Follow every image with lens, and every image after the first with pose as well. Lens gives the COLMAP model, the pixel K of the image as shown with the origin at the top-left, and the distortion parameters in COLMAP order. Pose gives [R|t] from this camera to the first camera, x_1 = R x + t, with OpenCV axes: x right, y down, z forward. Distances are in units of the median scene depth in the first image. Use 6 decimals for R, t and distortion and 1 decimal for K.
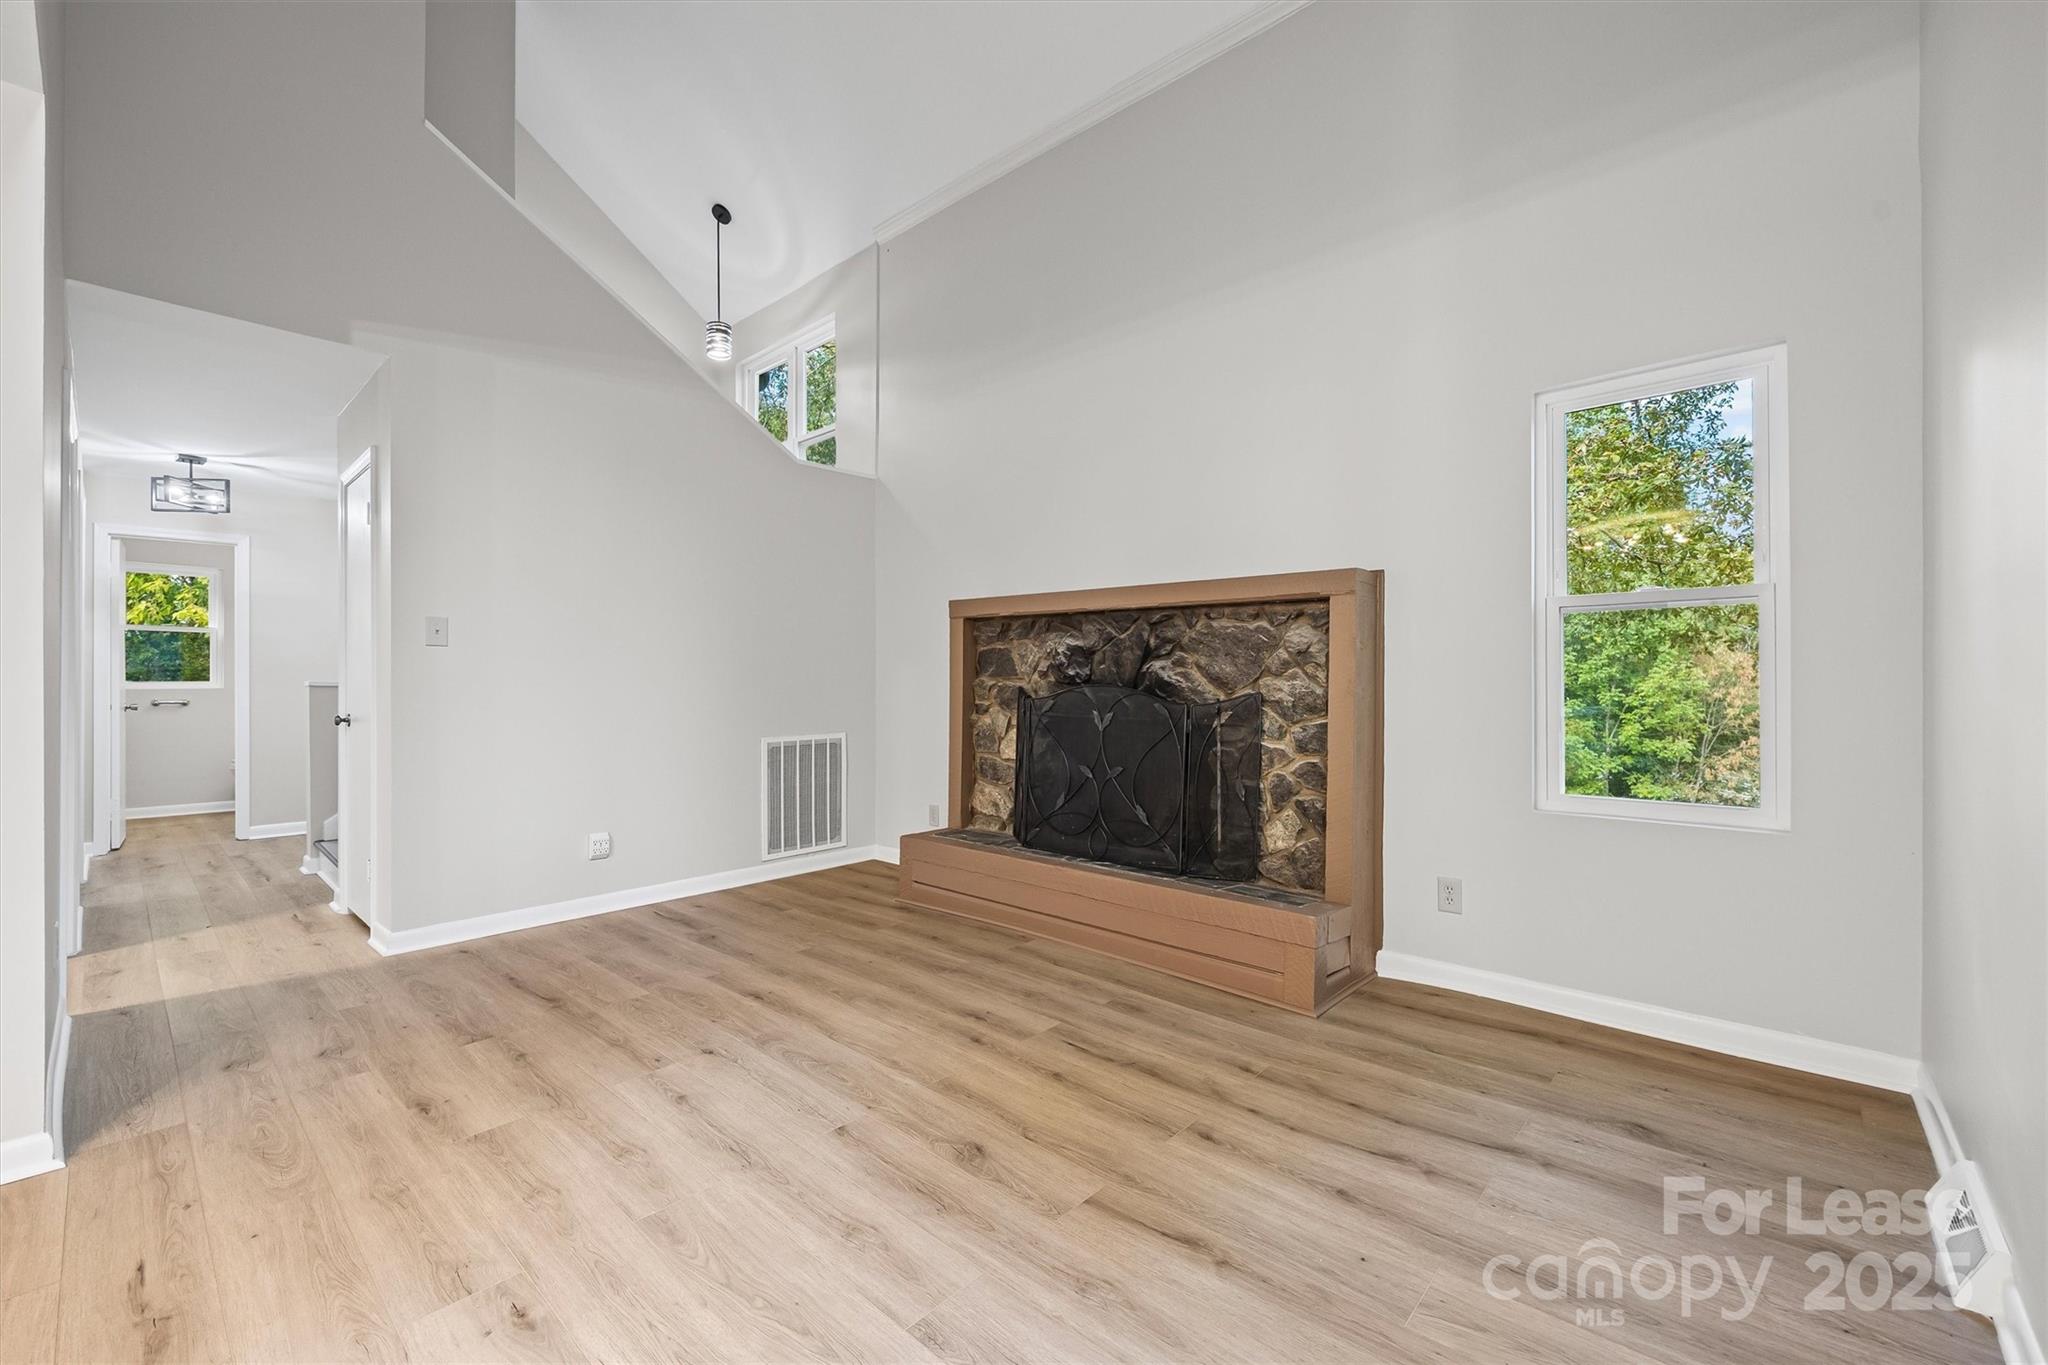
lens RADIAL K [[839.6, 0, 1022.6], [0, 839.6, 675.1], [0, 0, 1]] dist [-0.002872, 0.000235]
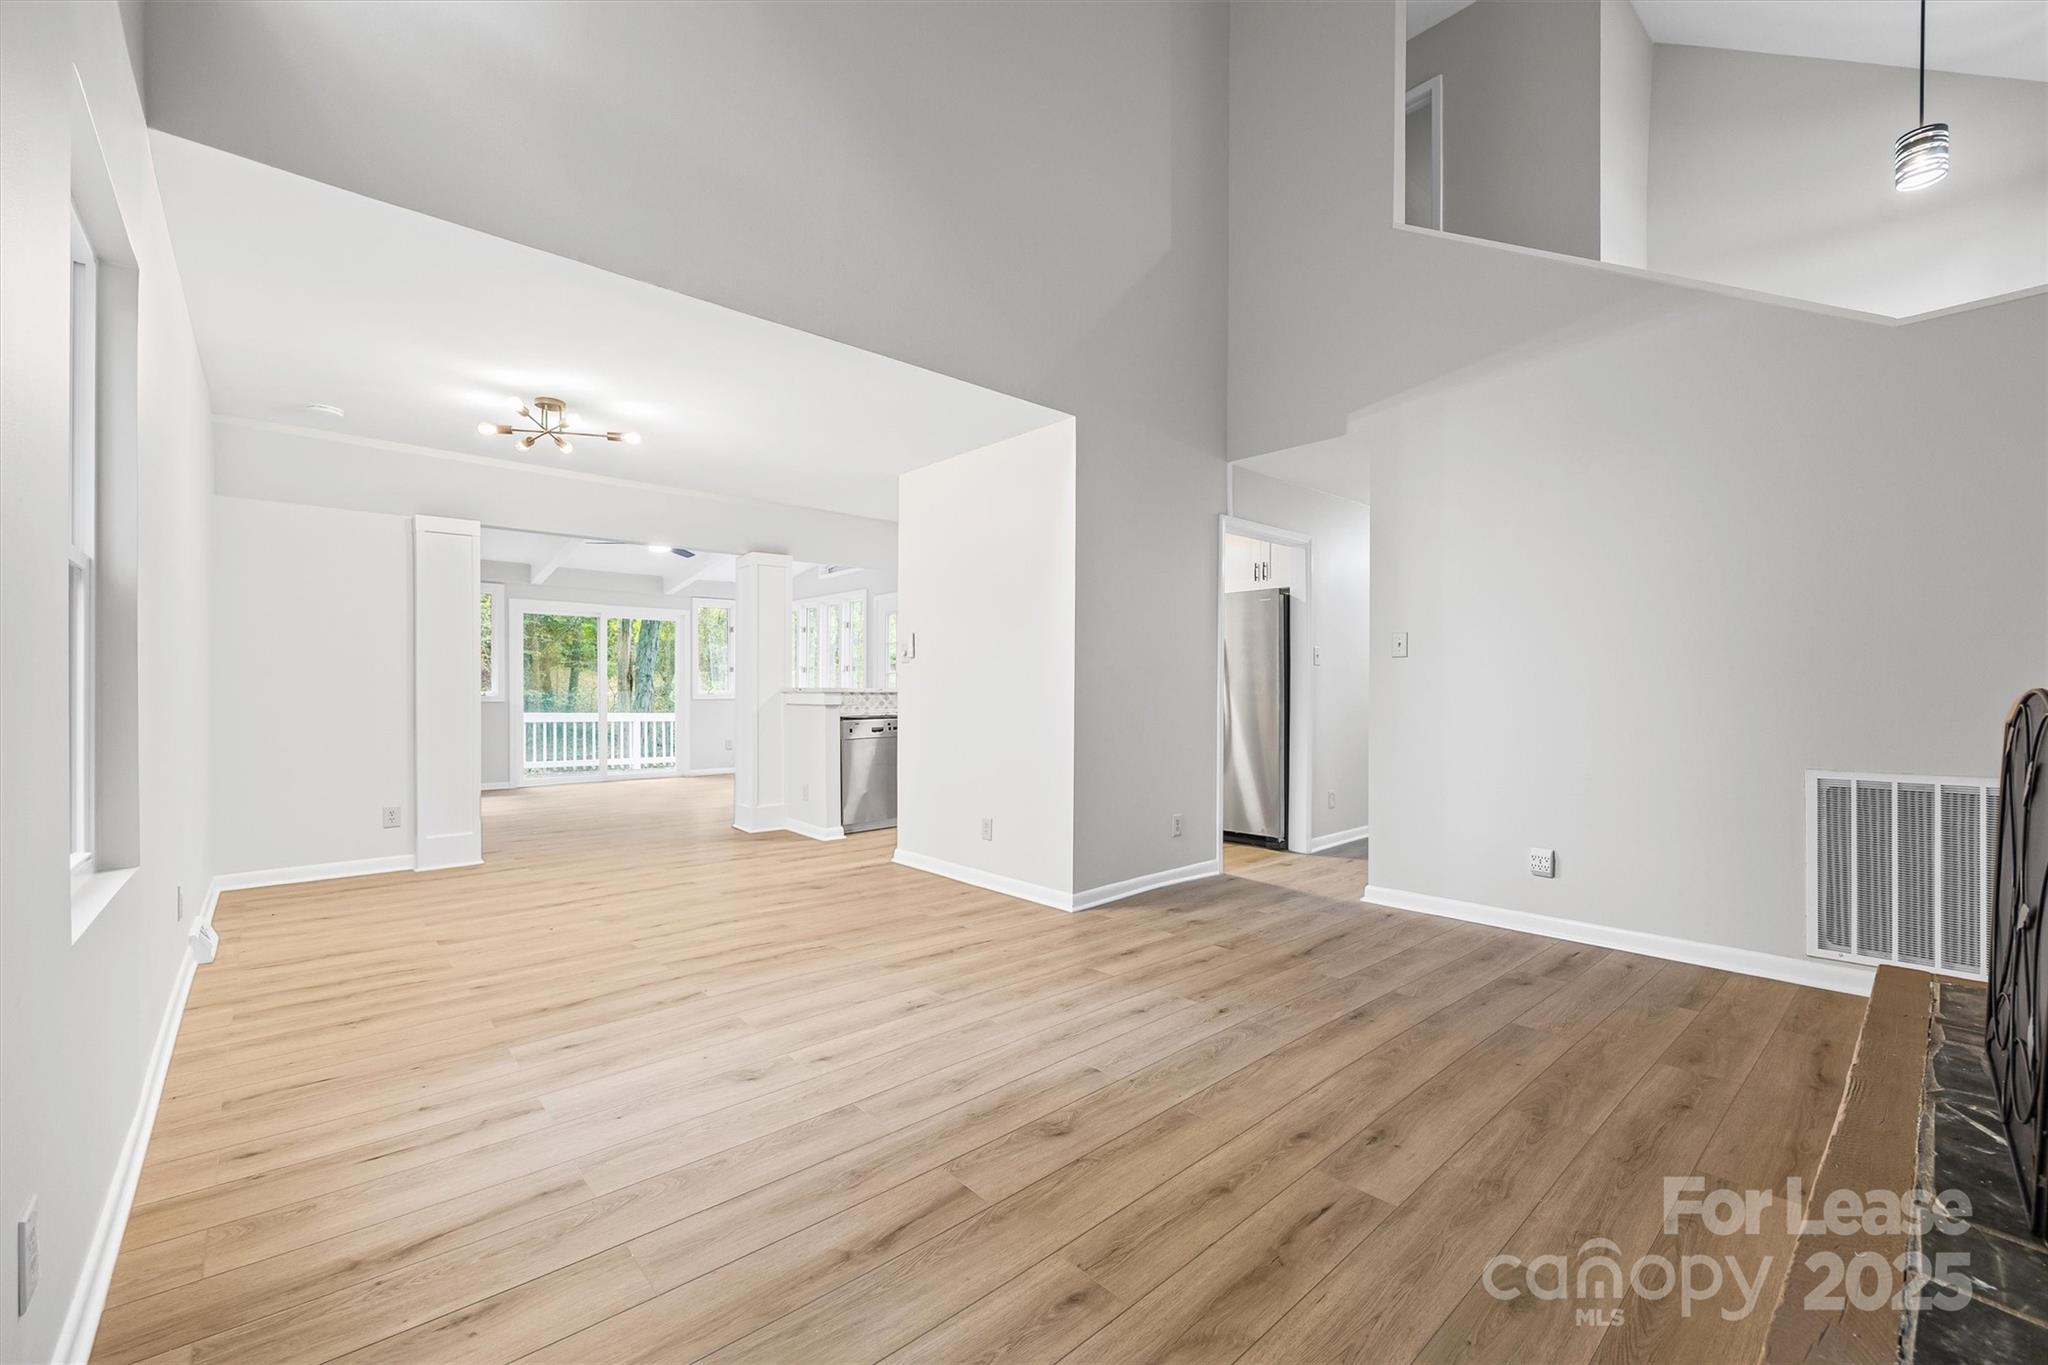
lens RADIAL K [[839.6, 0, 1022.9], [0, 839.6, 692.6], [0, 0, 1]] dist [-0.002872, 0.000235]
pose [[-0.103533, 0.003912, -0.994618, 0.737618], [0.009717, 0.999949, 0.002921, 0.008949], [0.994579, -0.009362, -0.103566, 0.795693]]
